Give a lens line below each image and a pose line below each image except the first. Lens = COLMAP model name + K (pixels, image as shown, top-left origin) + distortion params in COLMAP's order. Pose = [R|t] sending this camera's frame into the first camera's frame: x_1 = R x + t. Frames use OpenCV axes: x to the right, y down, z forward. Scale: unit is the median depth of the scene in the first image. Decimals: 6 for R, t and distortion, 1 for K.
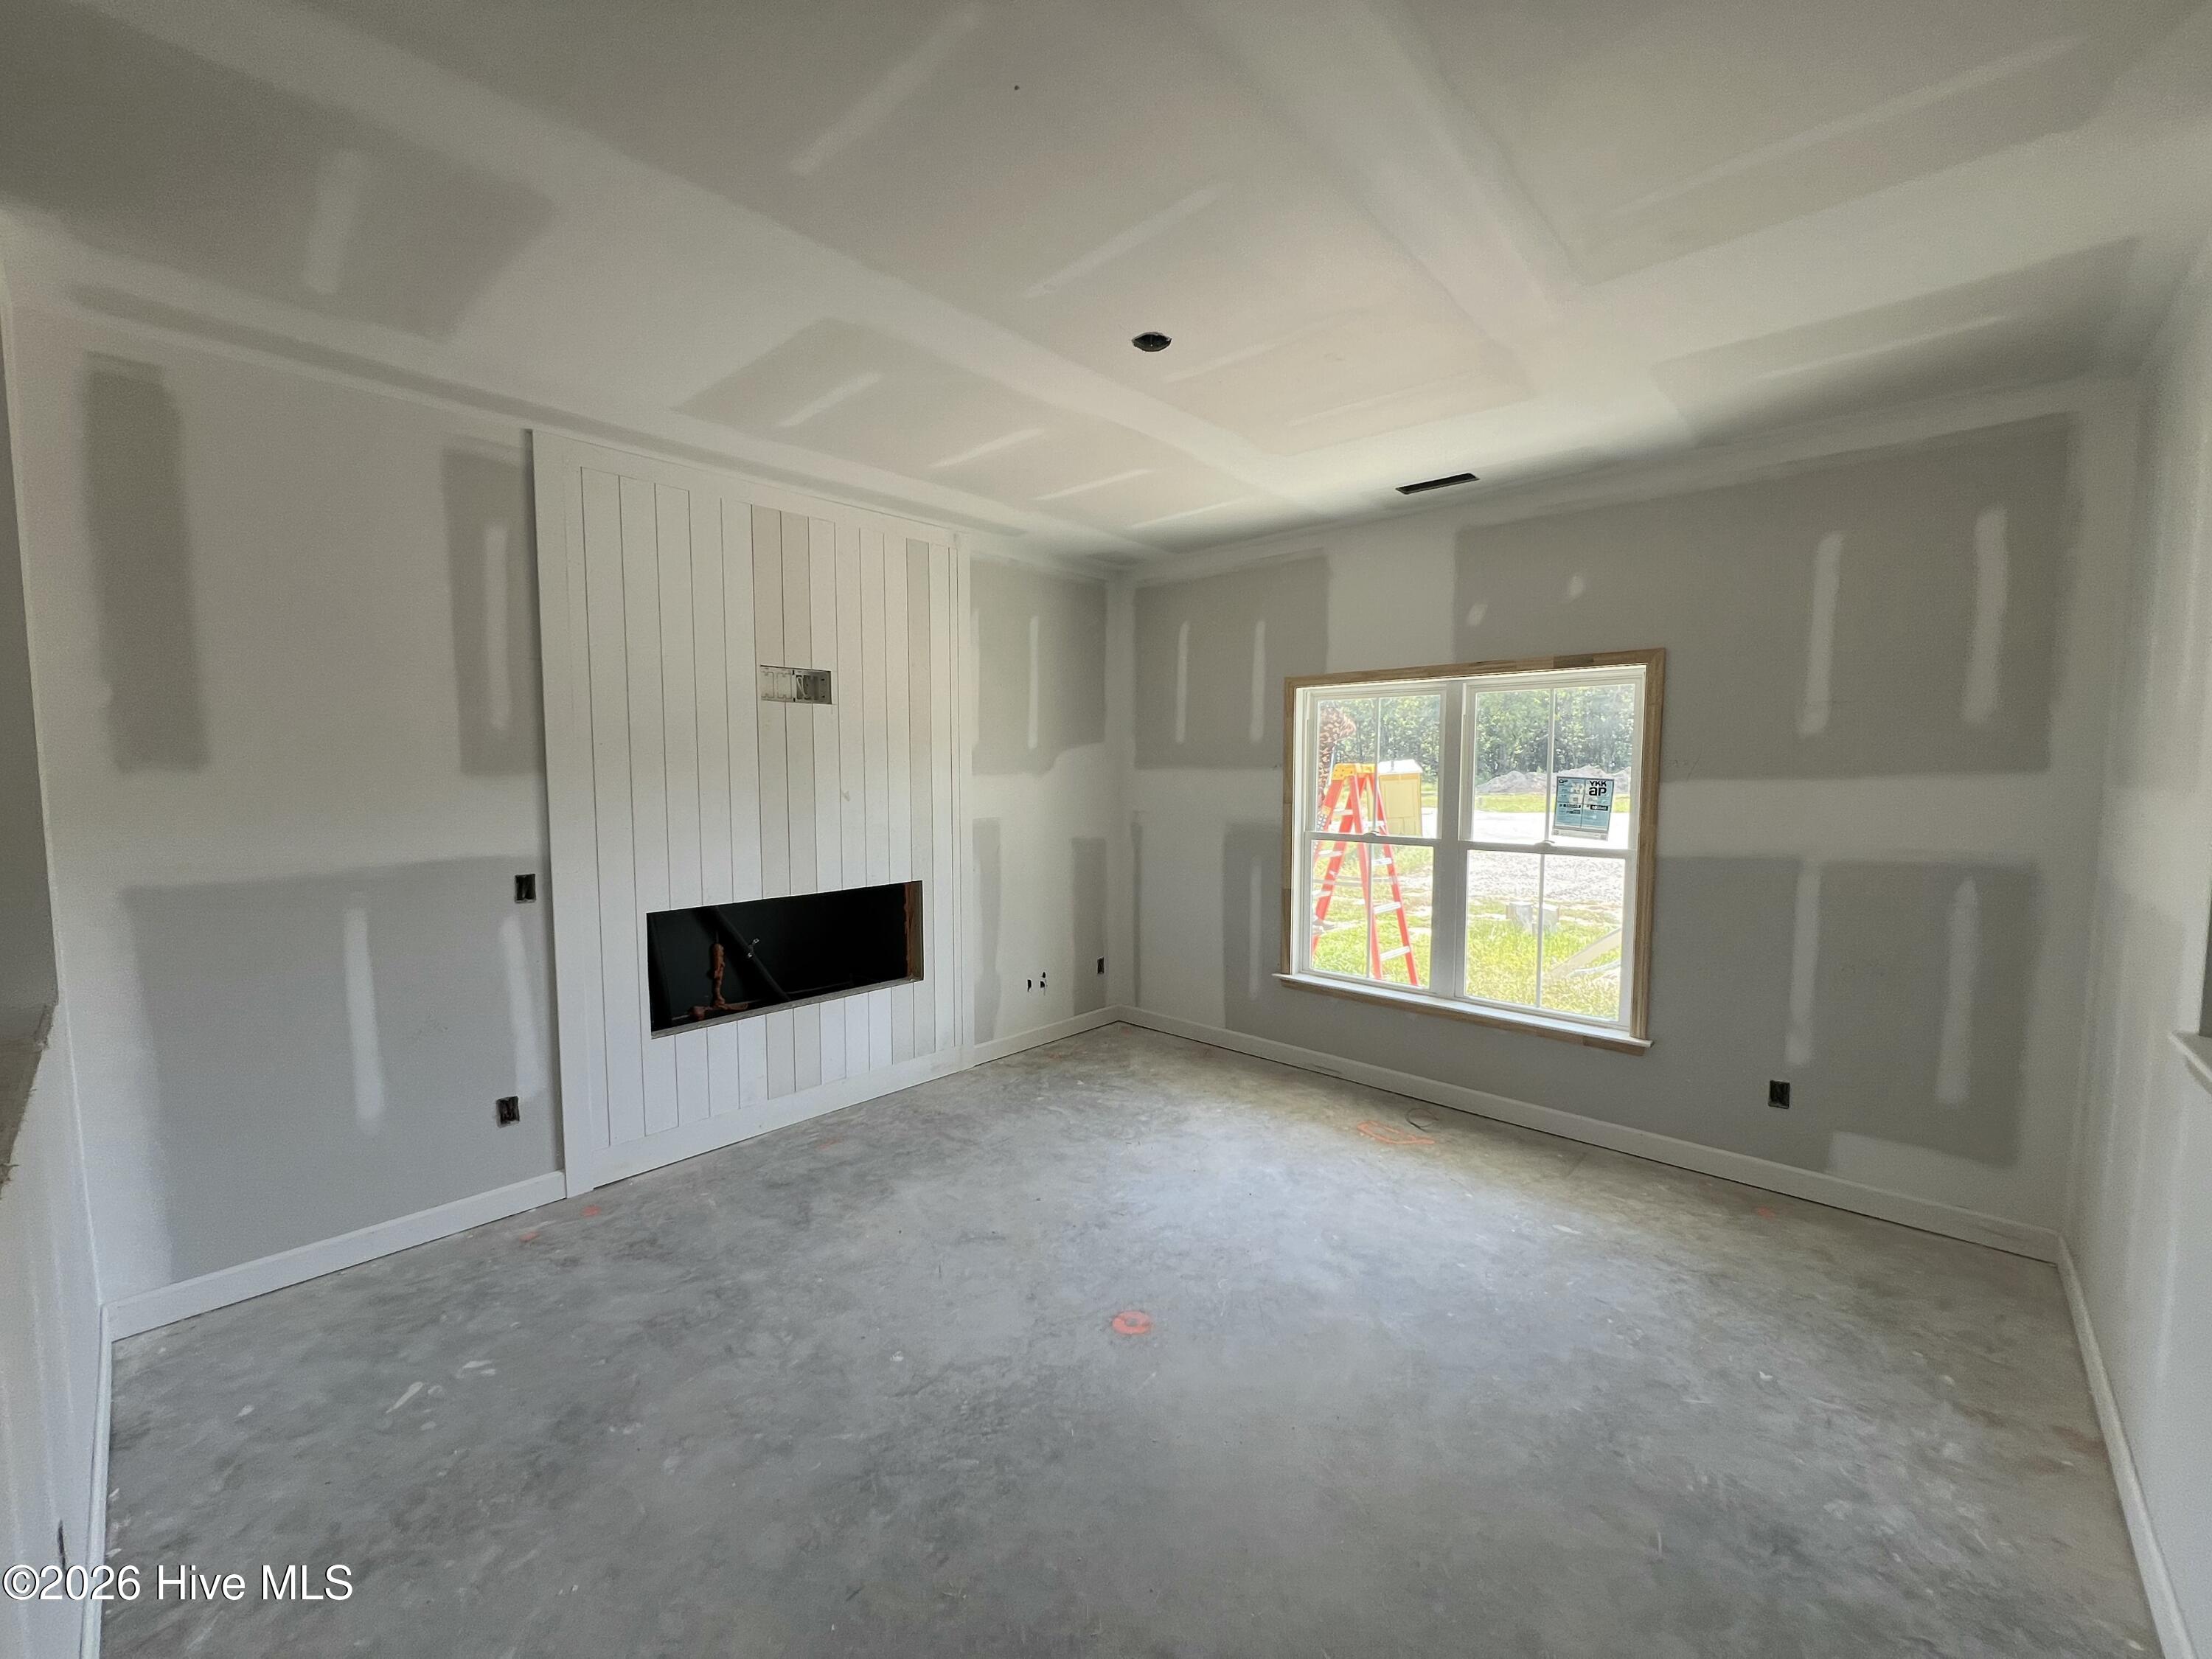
lens RADIAL K [[891.4, 0, 1104.4], [0, 891.4, 834.8], [0, 0, 1]] dist [0.000557, 0.000147]
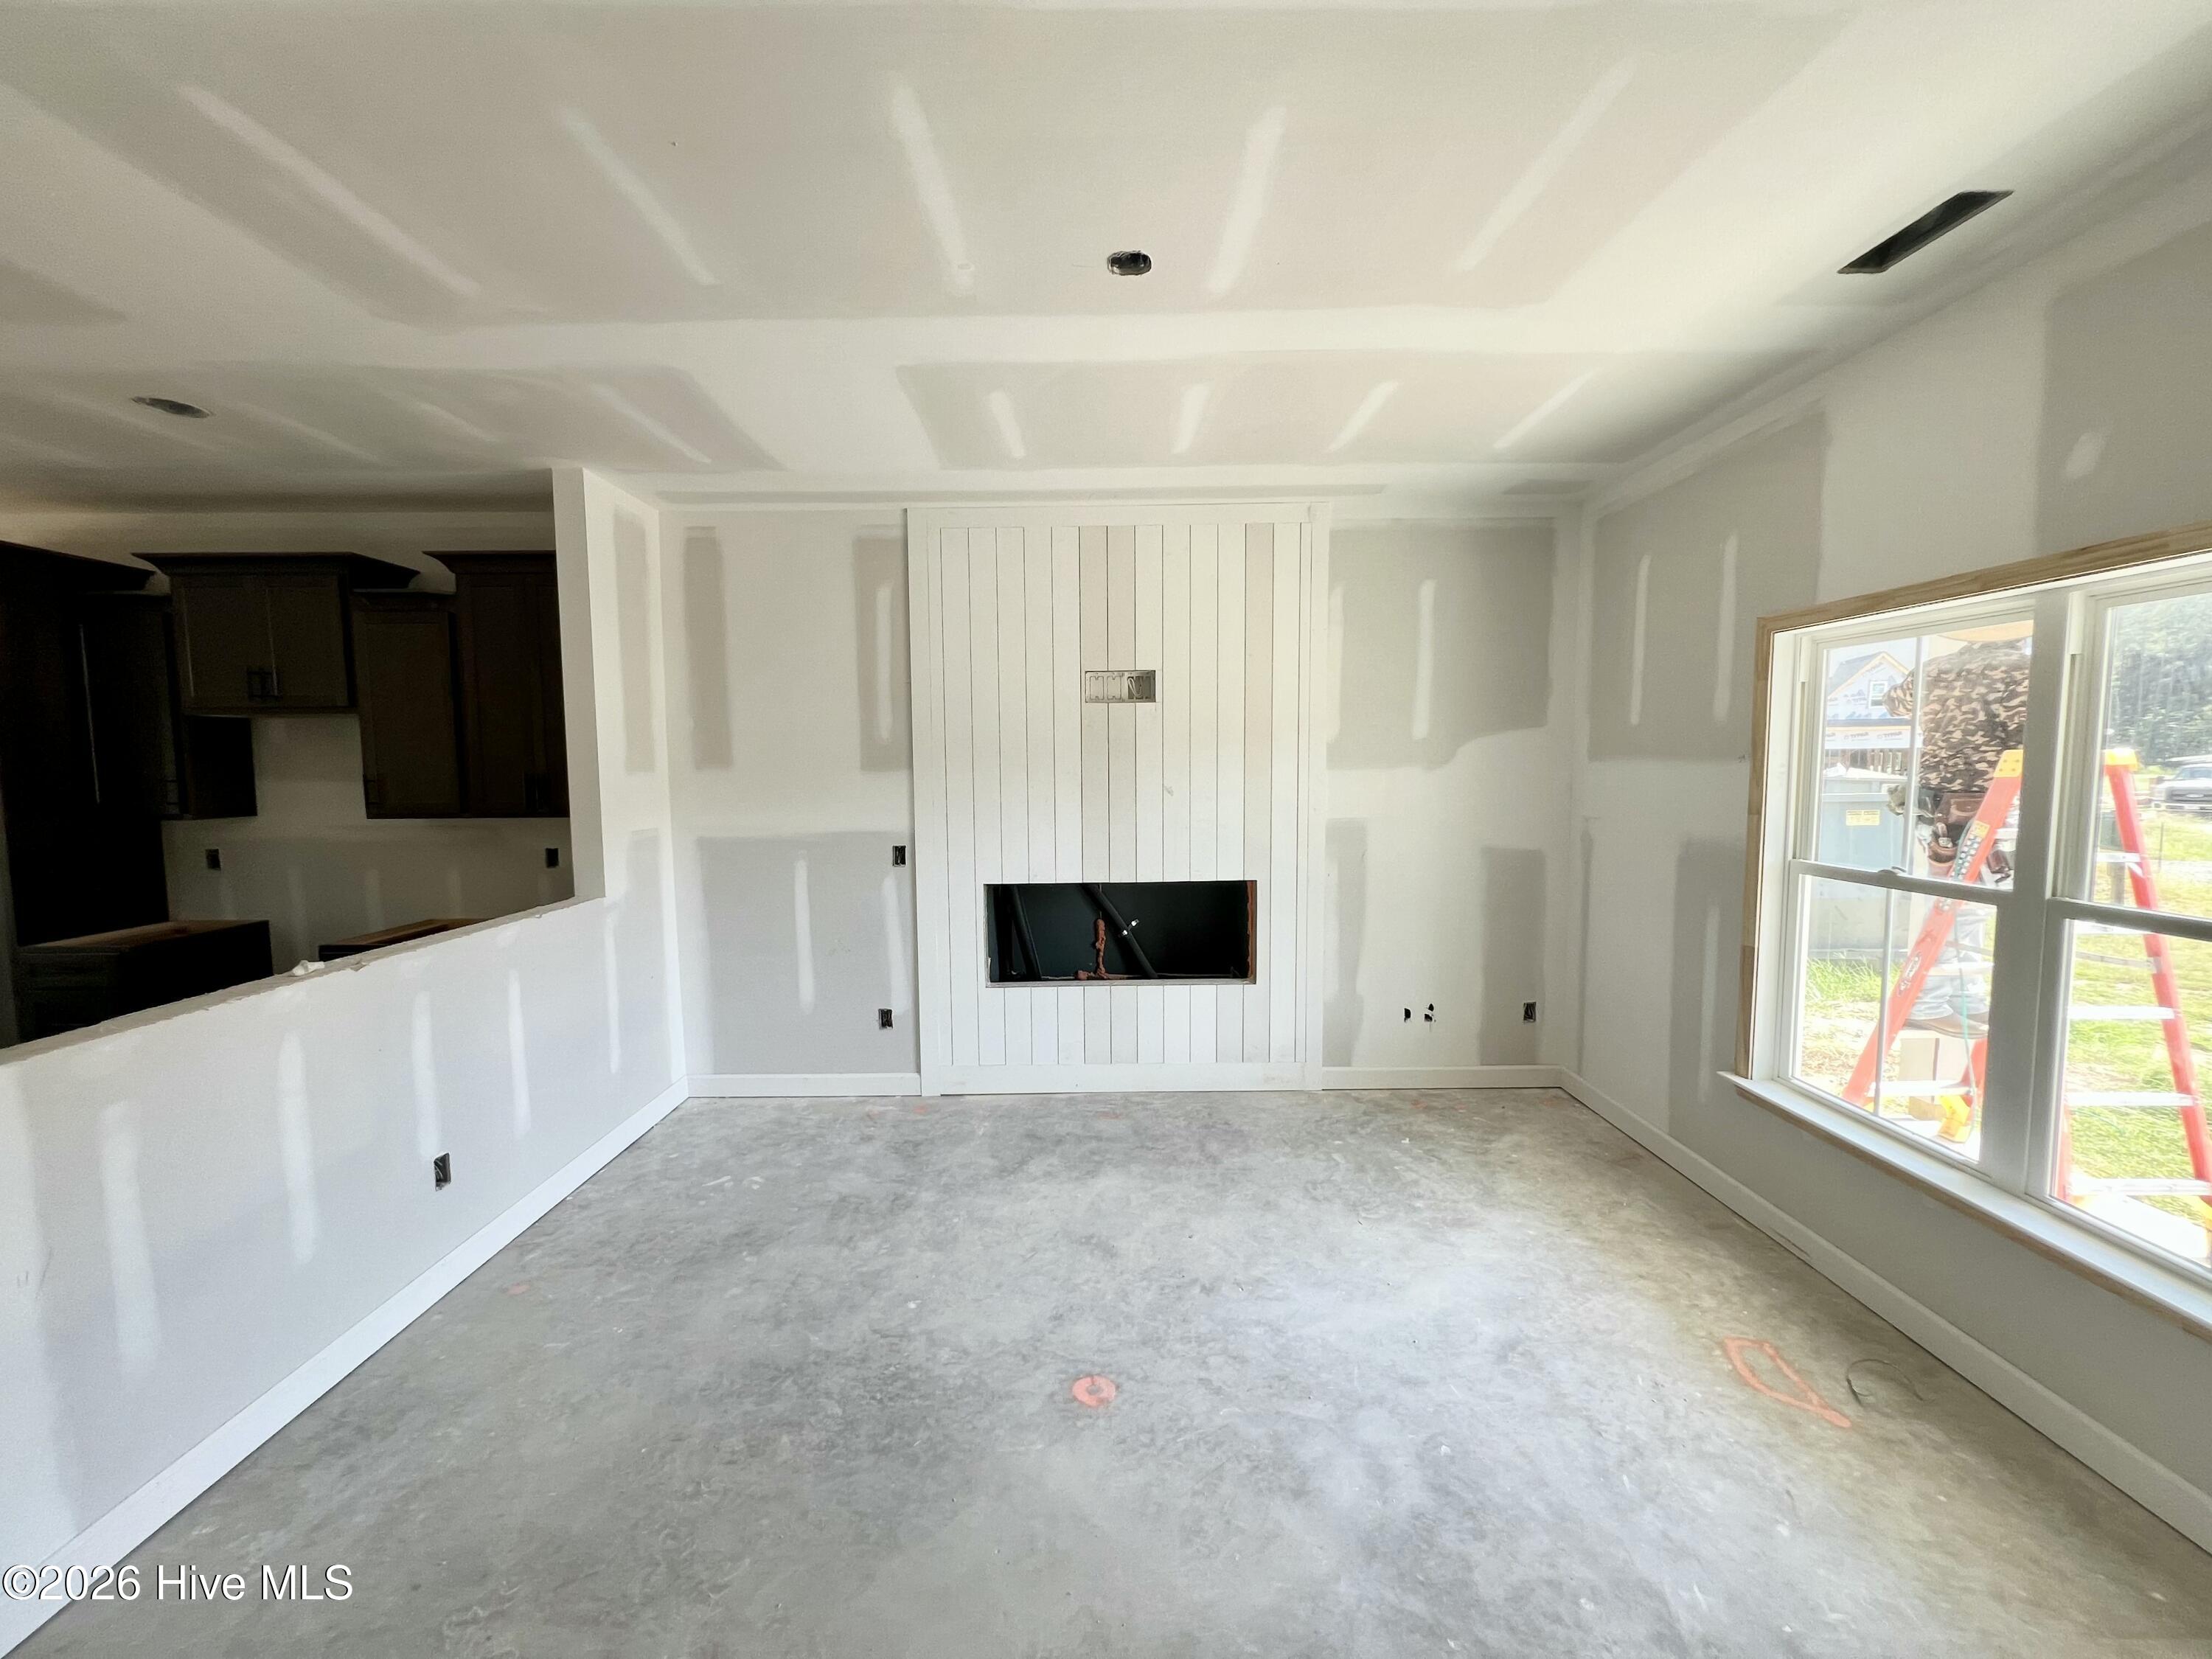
lens RADIAL K [[891.4, 0, 1104.4], [0, 891.4, 834.8], [0, 0, 1]] dist [0.000557, 0.000147]
pose [[0.676197, 0.055407, -0.734634, 0.428810], [-0.047007, 0.998381, 0.032032, -0.022825], [0.735219, 0.012873, 0.677707, 0.257855]]
